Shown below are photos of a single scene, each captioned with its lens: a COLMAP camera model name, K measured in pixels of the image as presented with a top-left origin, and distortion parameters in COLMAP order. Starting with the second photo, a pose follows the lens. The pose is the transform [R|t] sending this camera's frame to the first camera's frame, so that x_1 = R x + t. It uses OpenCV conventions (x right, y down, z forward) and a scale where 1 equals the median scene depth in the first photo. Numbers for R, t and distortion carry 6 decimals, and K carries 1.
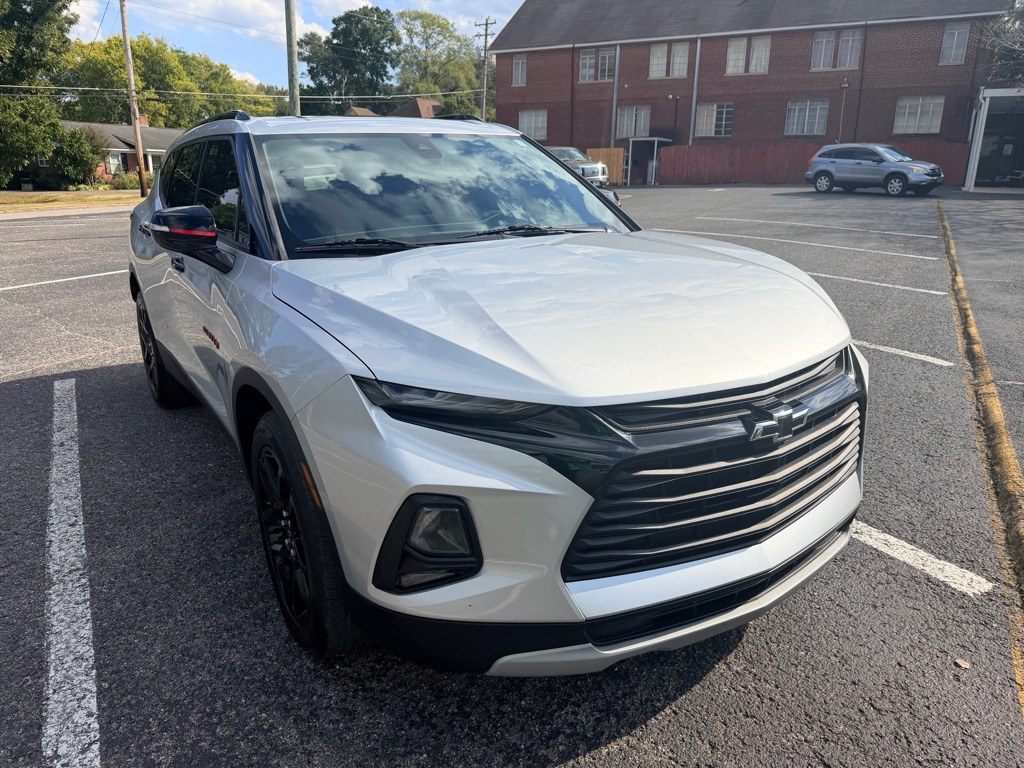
lens RADIAL K [[738.2, 0, 512.0], [0, 738.2, 384.0], [0, 0, 1]] dist [-0.001834, -0.004228]
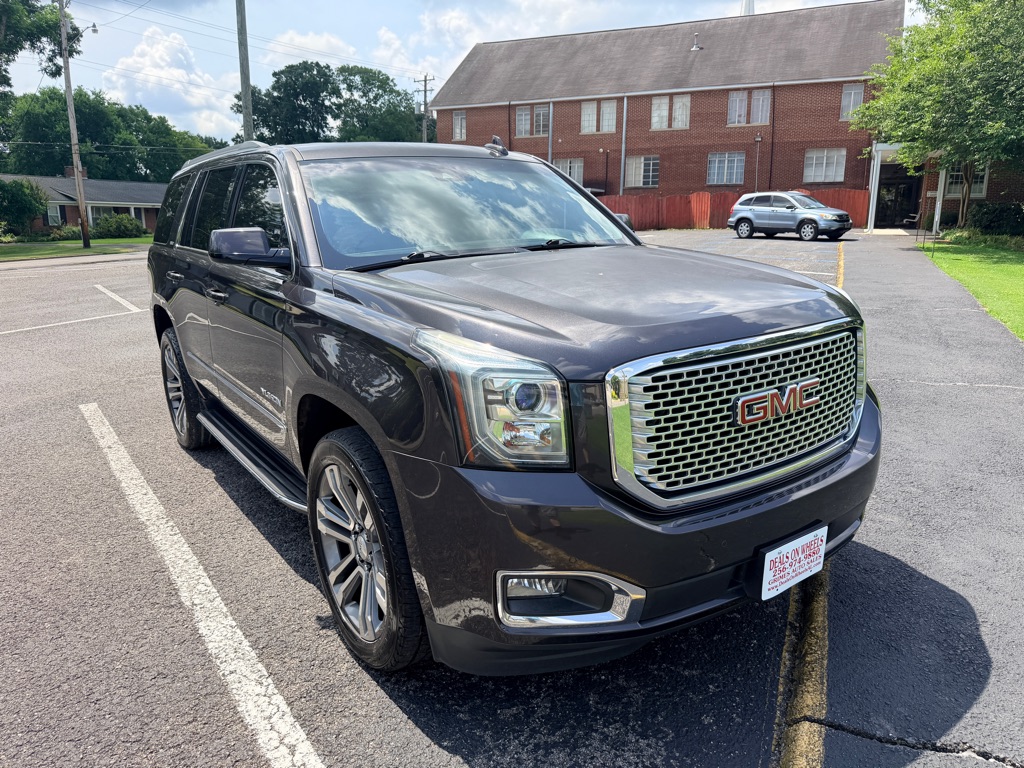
lens RADIAL K [[728.4, 0, 519.6], [0, 728.4, 383.3], [0, 0, 1]] dist [0.024183, -0.032261]
pose [[0.996094, -0.028334, 0.083629, -0.002184], [0.033215, 0.997789, -0.057561, 0.006824], [-0.081813, 0.060114, 0.994833, -0.028772]]
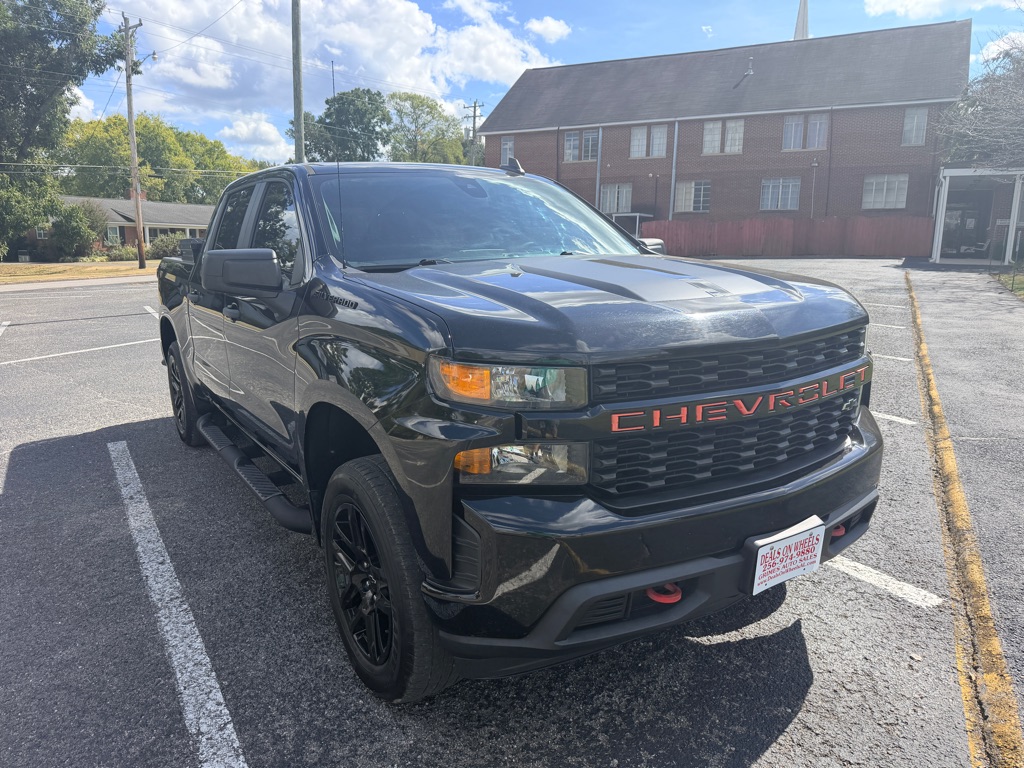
lens RADIAL K [[732.1, 0, 514.5], [0, 732.1, 382.5], [0, 0, 1]] dist [0.015512, -0.021363]
pose [[0.999756, -0.004758, 0.021578, -0.004950], [0.006718, 0.995766, -0.091682, 0.001348], [-0.021050, 0.091805, 0.995555, -0.014161]]
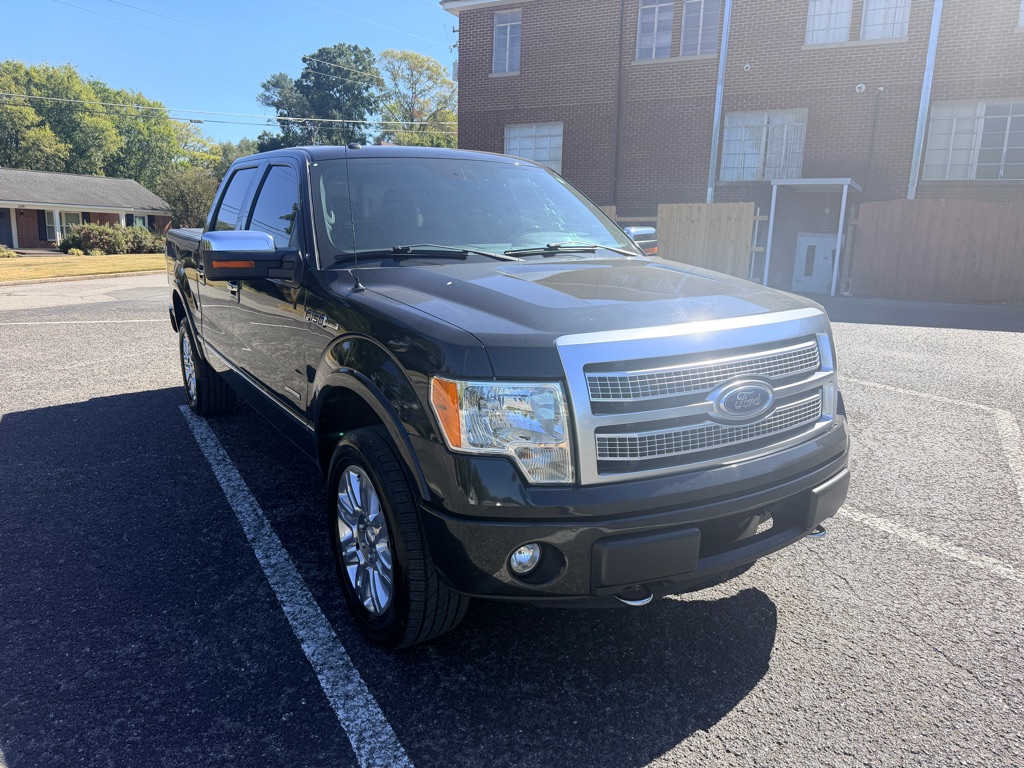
lens RADIAL K [[825.5, 0, 509.7], [0, 825.5, 376.8], [0, 0, 1]] dist [0.007045, -0.010425]
pose [[0.999743, 0.022663, -0.000313, 0.021846], [-0.022557, 0.993500, -0.111571, -0.190758], [-0.002218, 0.111549, 0.993756, 0.622342]]
